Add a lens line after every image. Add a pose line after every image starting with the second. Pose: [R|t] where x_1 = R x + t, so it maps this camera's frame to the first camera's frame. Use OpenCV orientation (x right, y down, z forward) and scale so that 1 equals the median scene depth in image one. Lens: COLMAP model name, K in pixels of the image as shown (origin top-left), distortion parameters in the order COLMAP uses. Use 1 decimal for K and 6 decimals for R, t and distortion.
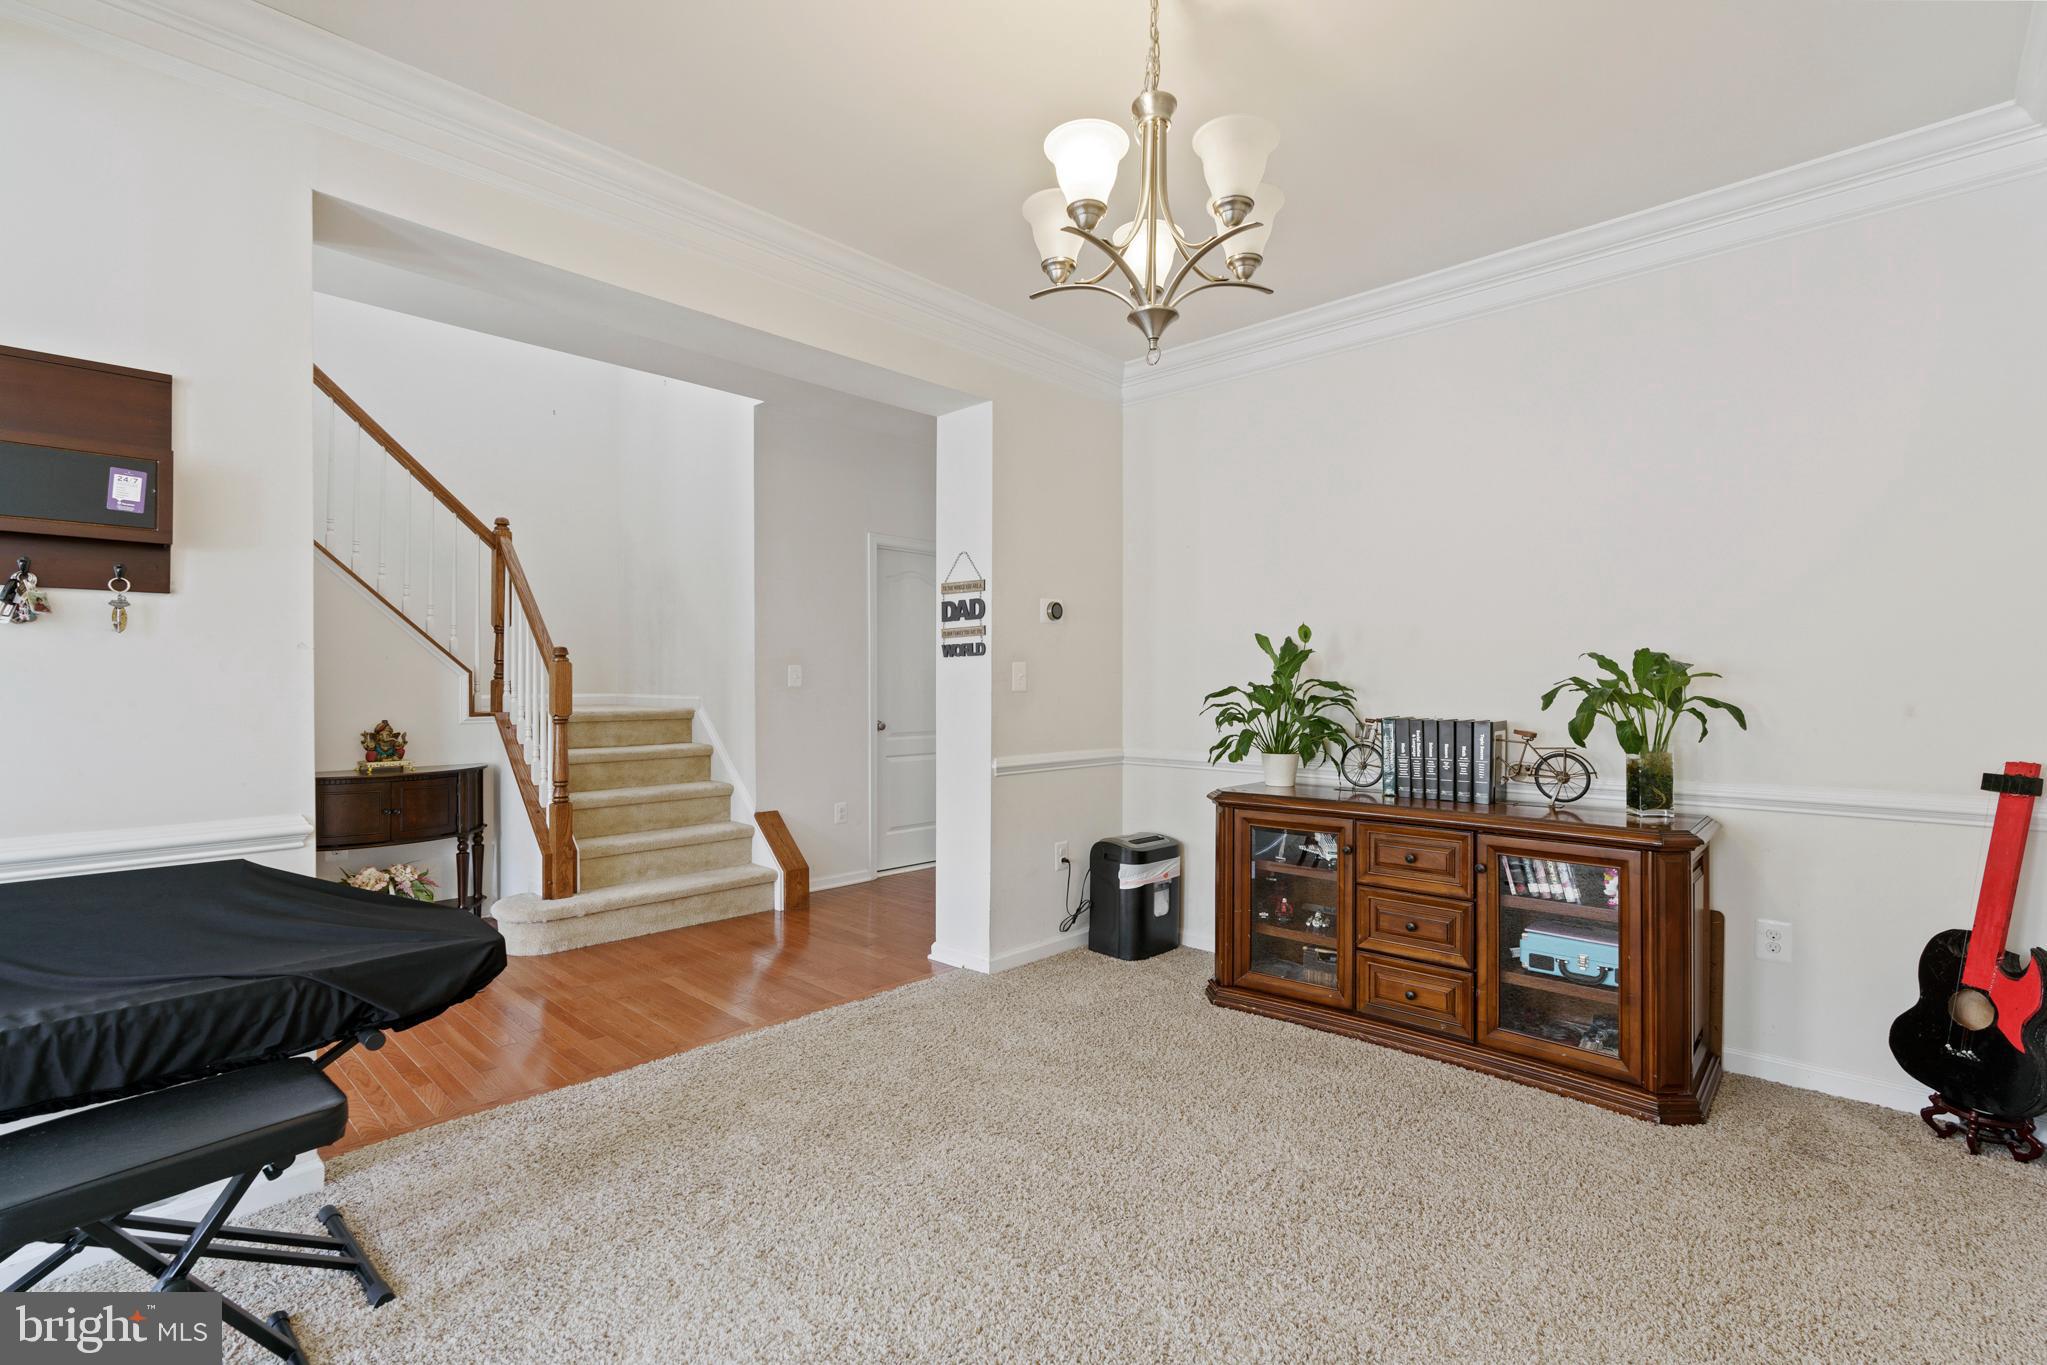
lens RADIAL K [[932.3, 0, 1022.9], [0, 932.3, 672.4], [0, 0, 1]] dist [-0.003357, 0.000694]
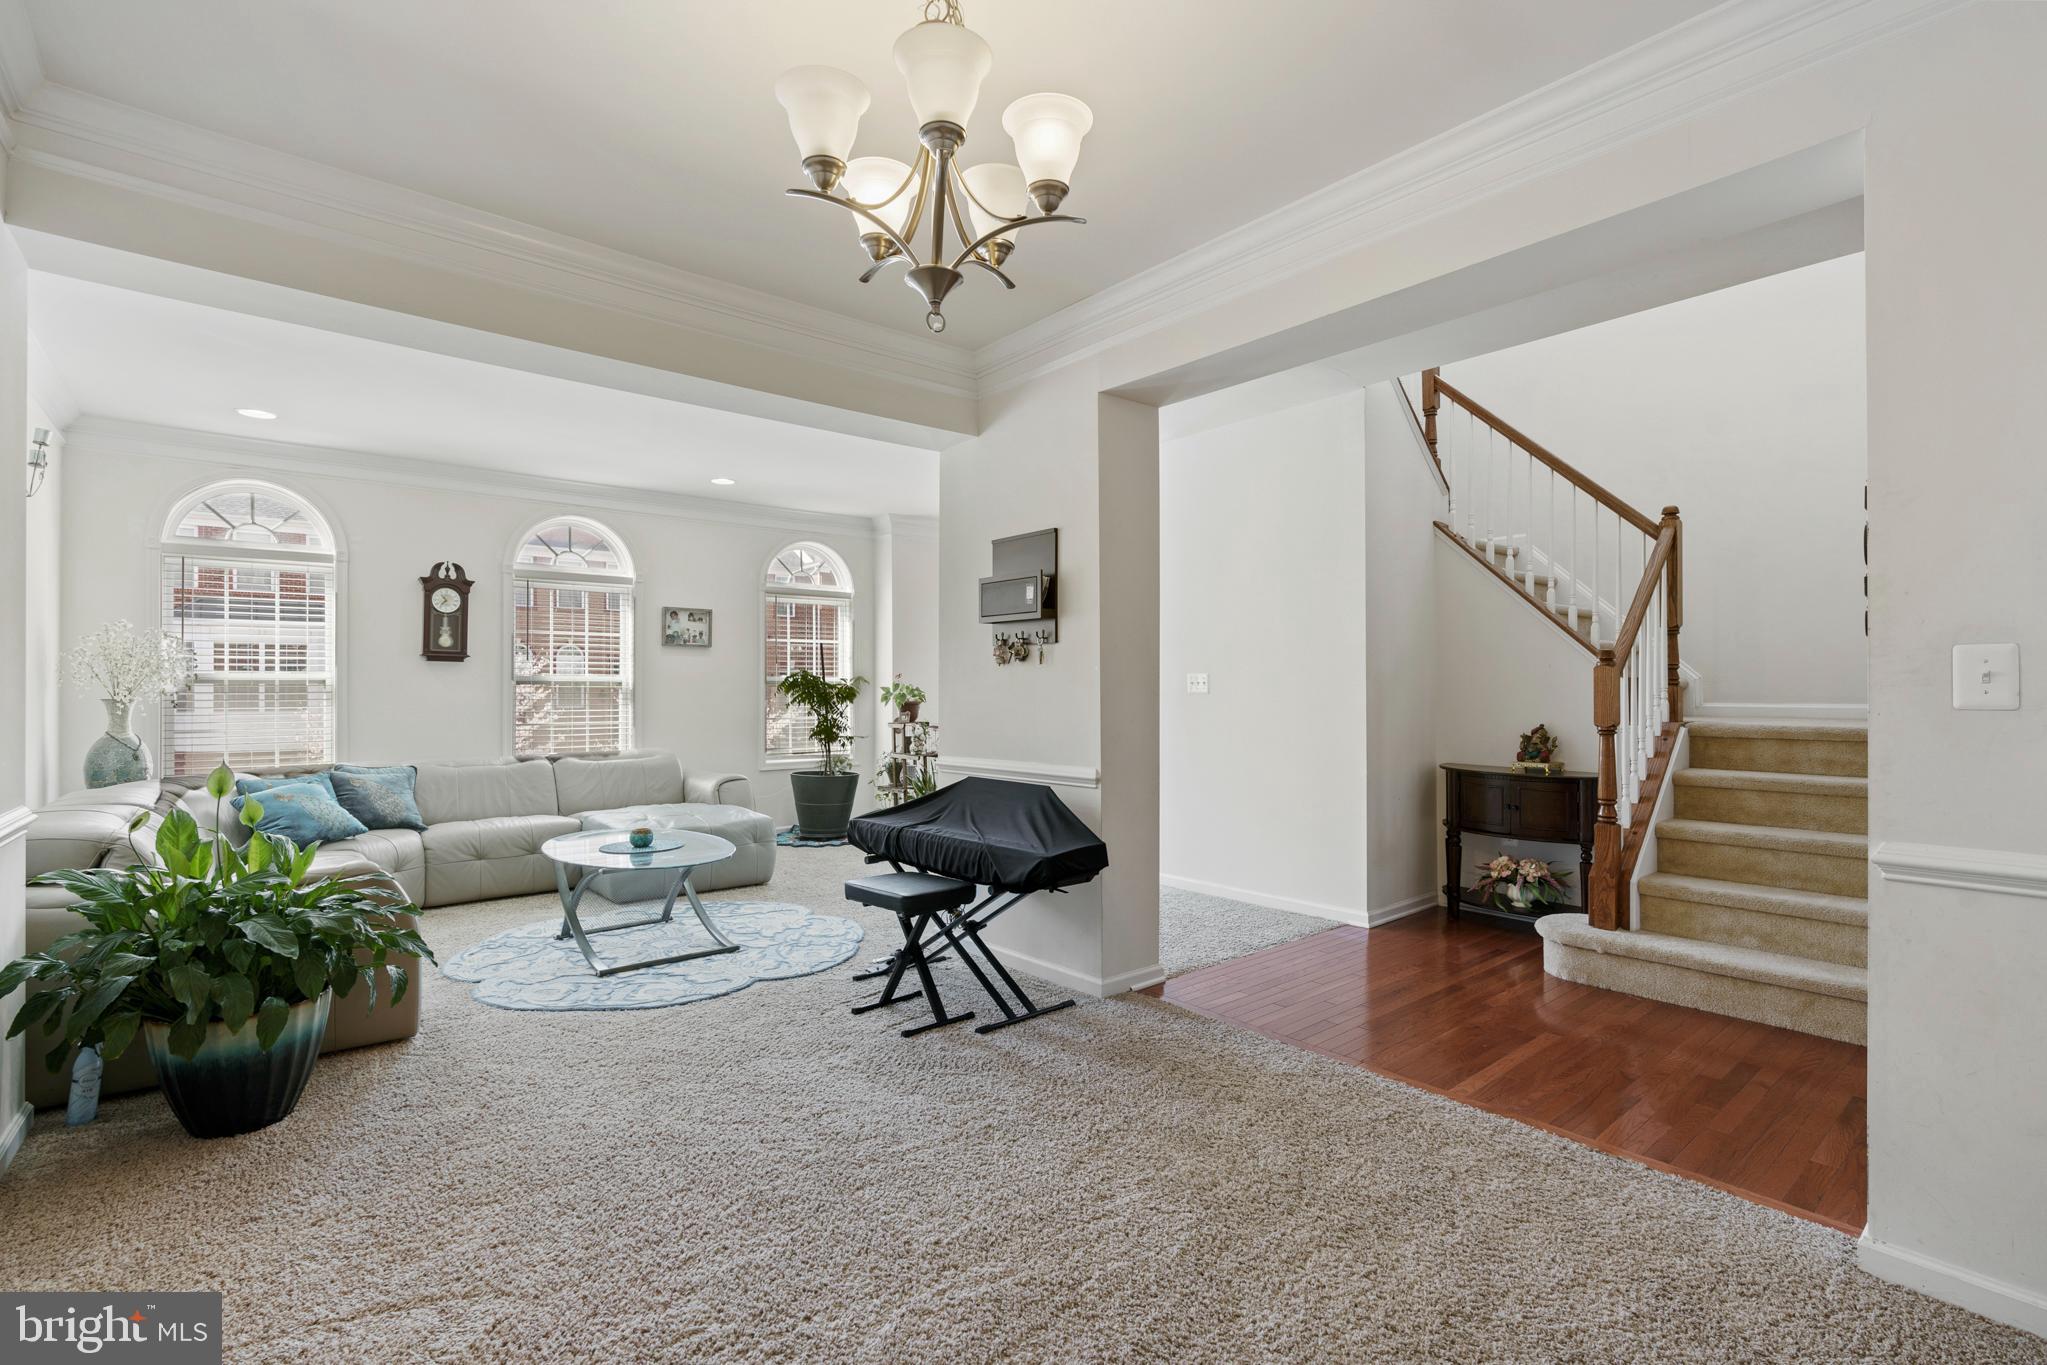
lens RADIAL K [[932.3, 0, 1022.9], [0, 932.3, 693.0], [0, 0, 1]] dist [-0.003357, 0.000694]
pose [[-0.118821, 0.007054, -0.992891, 0.502069], [0.011490, 0.999918, 0.005729, 0.002853], [0.992849, -0.010728, -0.118892, 0.593489]]
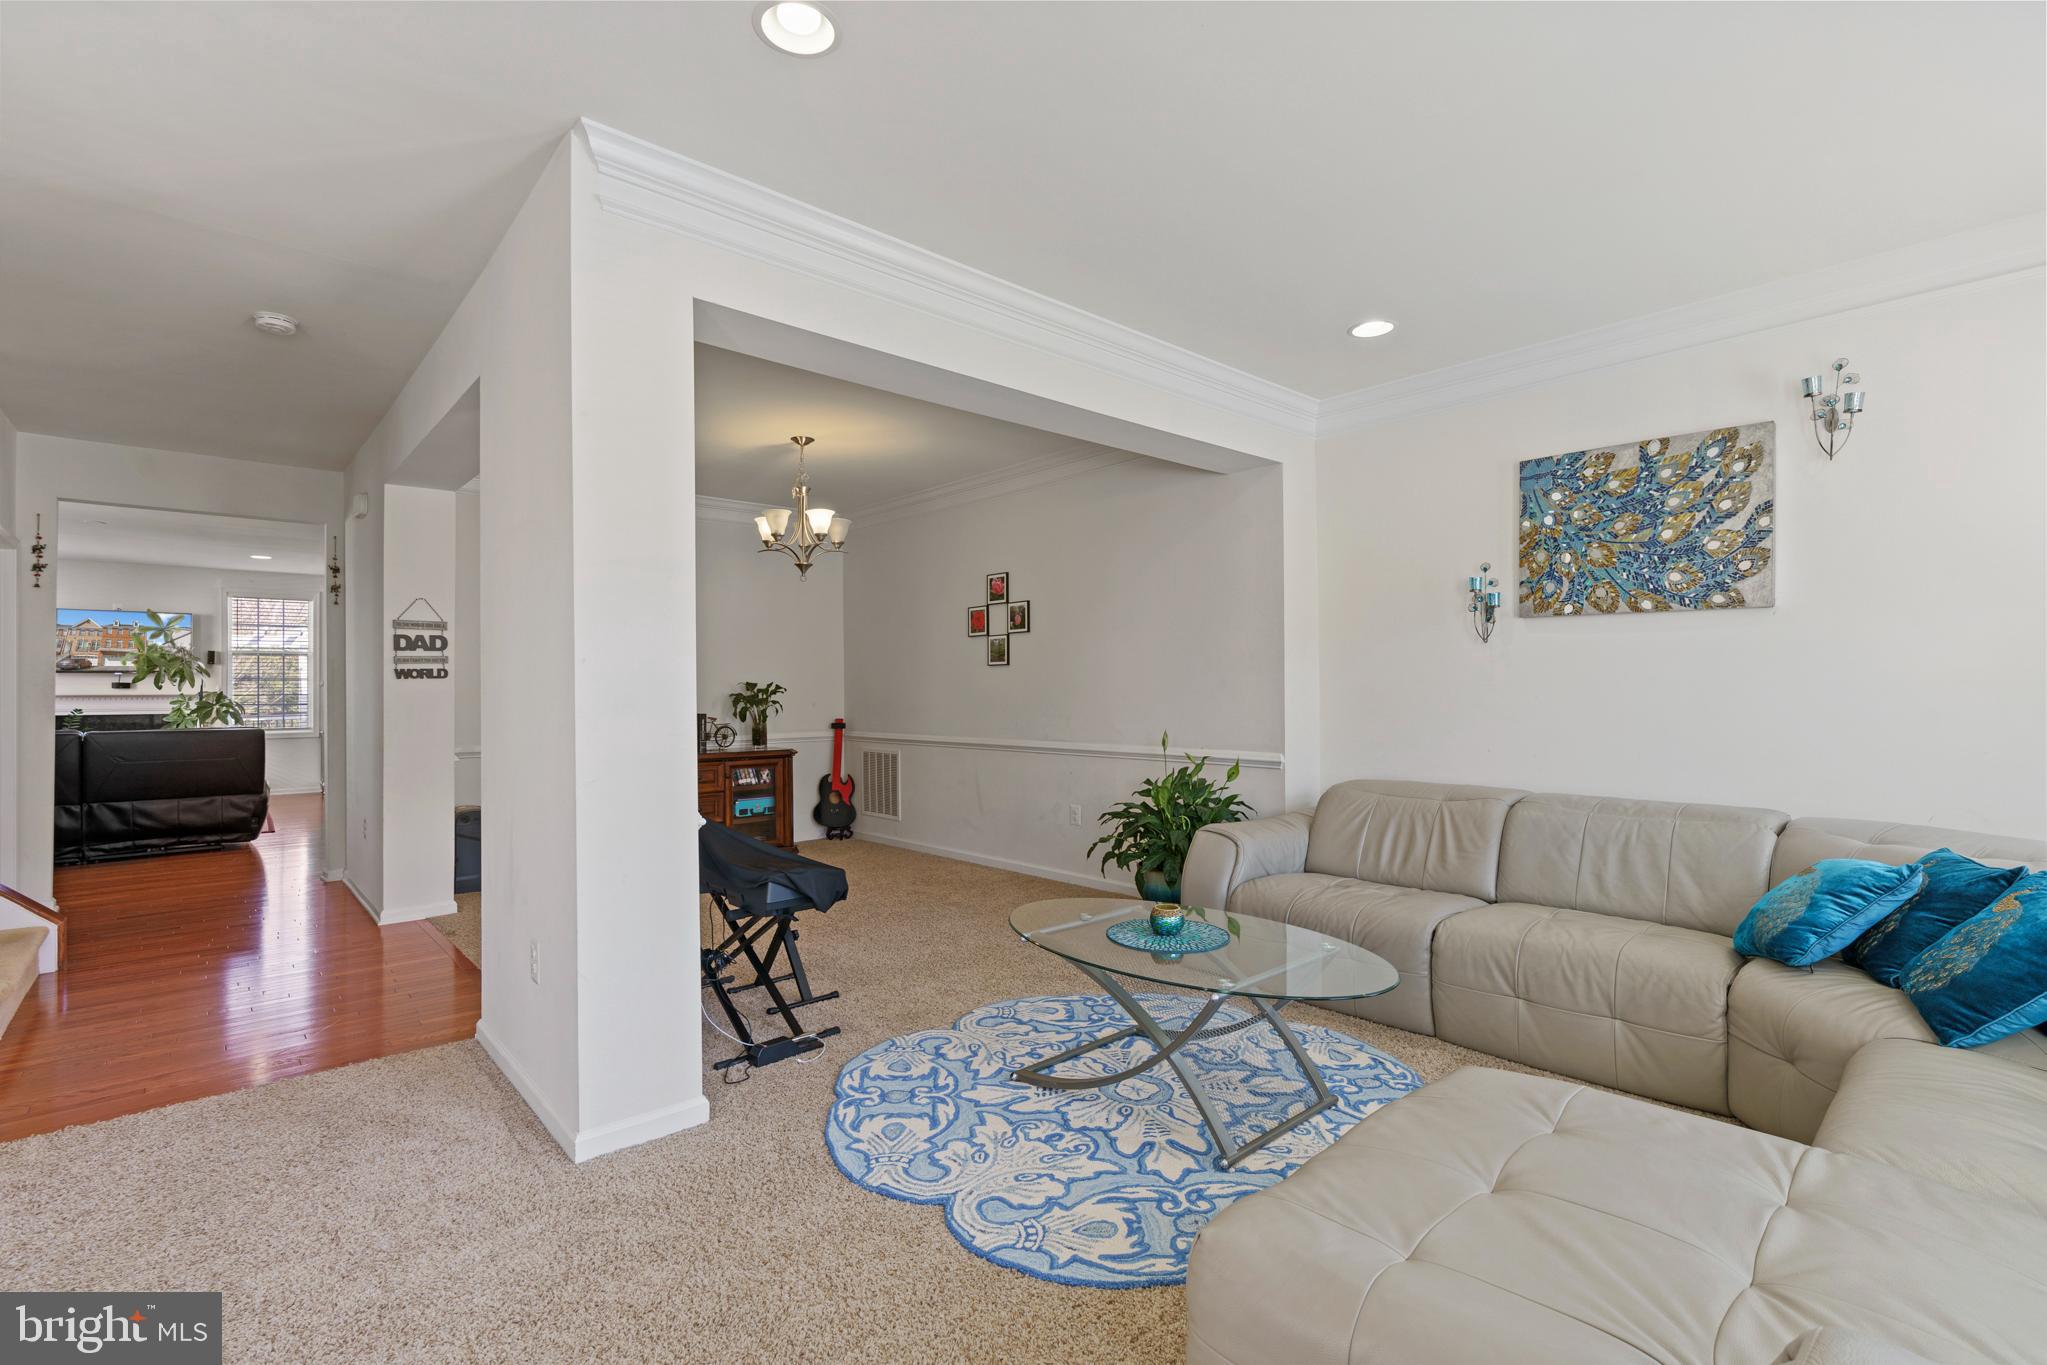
lens RADIAL K [[932.3, 0, 1024.4], [0, 932.3, 688.8], [0, 0, 1]] dist [-0.003357, 0.000694]
pose [[0.086046, -0.000045, 0.996291, -1.278572], [-0.002307, 0.999997, 0.000244, -0.005652], [-0.996289, -0.002319, 0.086045, 0.057716]]
